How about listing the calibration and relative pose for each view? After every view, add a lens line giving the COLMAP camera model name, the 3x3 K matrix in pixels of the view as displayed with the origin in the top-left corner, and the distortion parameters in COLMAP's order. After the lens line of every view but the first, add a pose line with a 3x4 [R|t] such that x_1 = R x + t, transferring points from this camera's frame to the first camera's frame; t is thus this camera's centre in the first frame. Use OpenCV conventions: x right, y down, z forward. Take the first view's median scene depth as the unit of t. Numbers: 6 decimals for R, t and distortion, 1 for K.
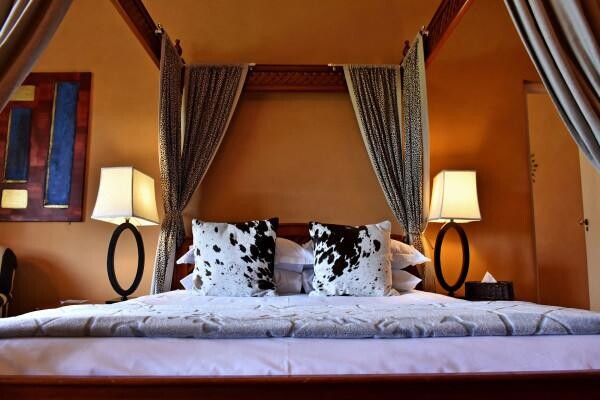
lens RADIAL K [[452.2, 0, 300.0], [0, 452.2, 200.0], [0, 0, 1]] dist [-0.001785, -0.000256]
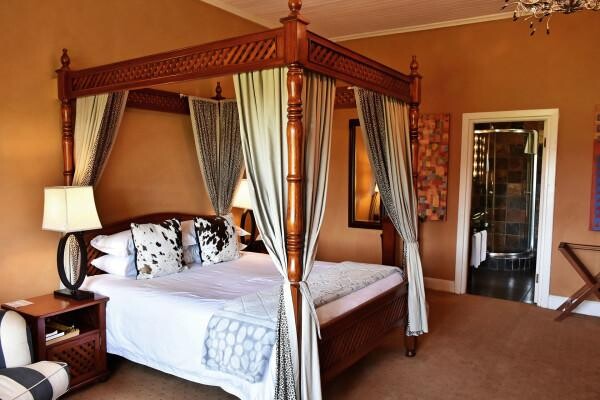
lens RADIAL K [[452.2, 0, 300.0], [0, 452.2, 200.0], [0, 0, 1]] dist [-0.001785, -0.000256]
pose [[0.586167, -0.048648, 0.808729, -1.057680], [-0.114486, 0.983206, 0.142122, -0.280502], [-0.802061, -0.175895, 0.570753, -0.144254]]
